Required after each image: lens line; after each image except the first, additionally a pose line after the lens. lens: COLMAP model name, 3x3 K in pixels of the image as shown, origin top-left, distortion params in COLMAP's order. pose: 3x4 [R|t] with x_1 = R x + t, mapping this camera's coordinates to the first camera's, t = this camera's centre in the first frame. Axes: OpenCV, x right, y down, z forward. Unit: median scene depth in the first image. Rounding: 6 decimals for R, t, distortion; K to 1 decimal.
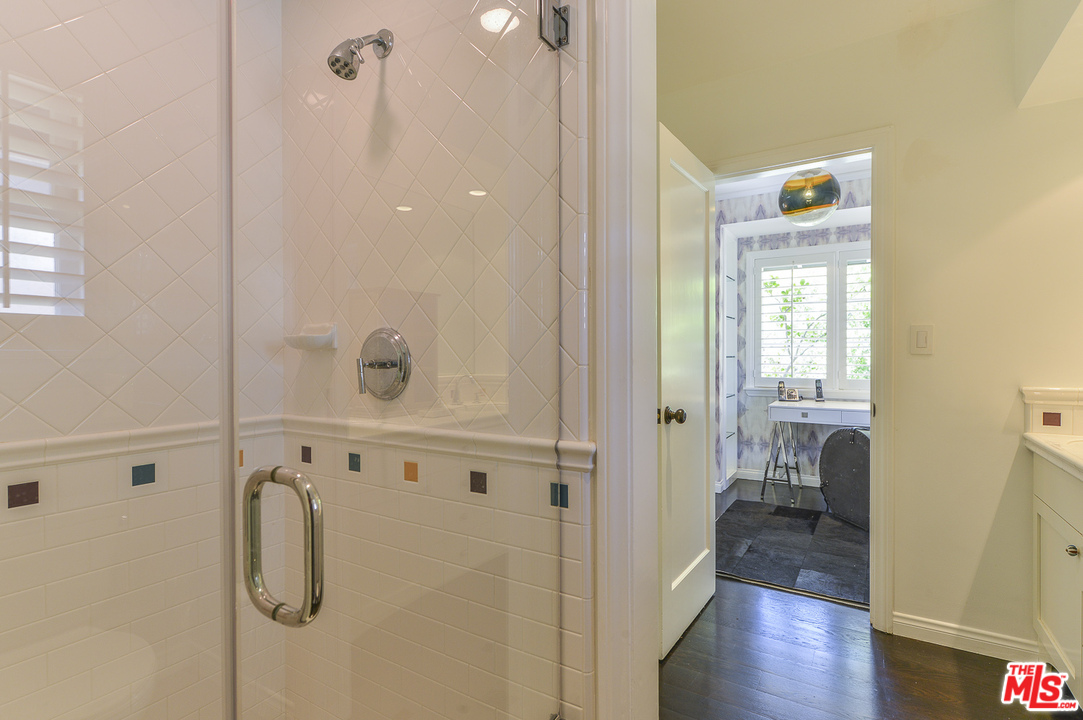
lens RADIAL K [[521.3, 0, 546.2], [0, 521.3, 357.1], [0, 0, 1]] dist [0.001104, -0.000743]
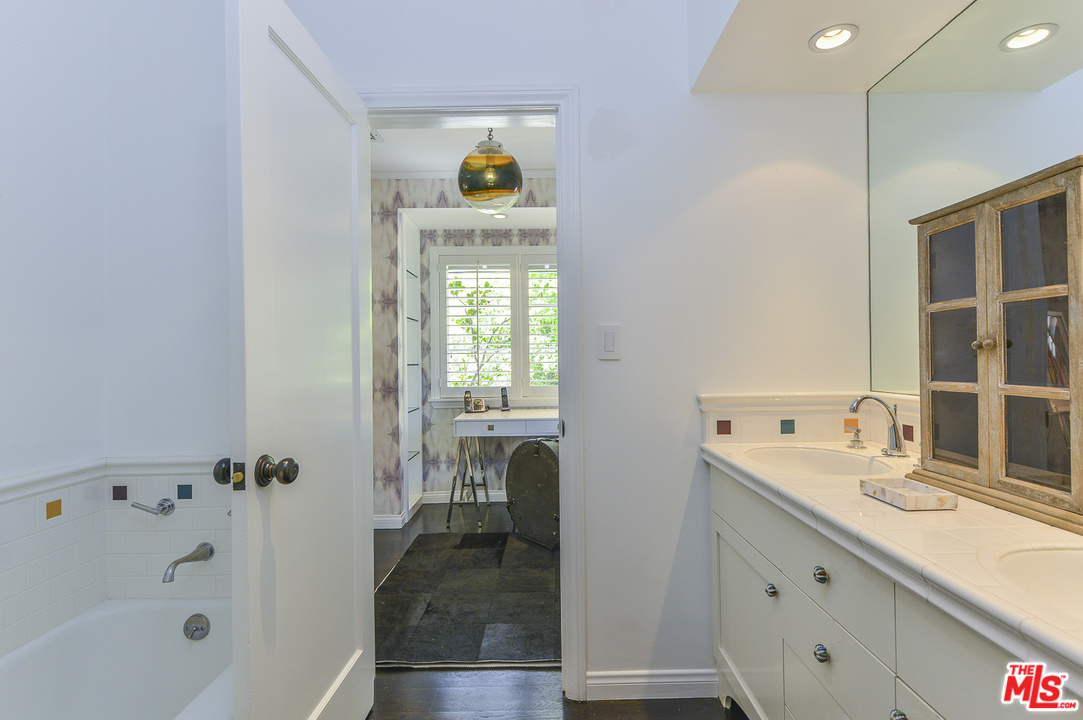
lens RADIAL K [[521.3, 0, 546.2], [0, 521.3, 357.1], [0, 0, 1]] dist [0.001104, -0.000743]
pose [[0.847237, -0.006416, 0.531176, 0.088768], [0.014493, 0.999834, -0.011040, -0.000421], [-0.531017, 0.017052, 0.847190, 0.163807]]
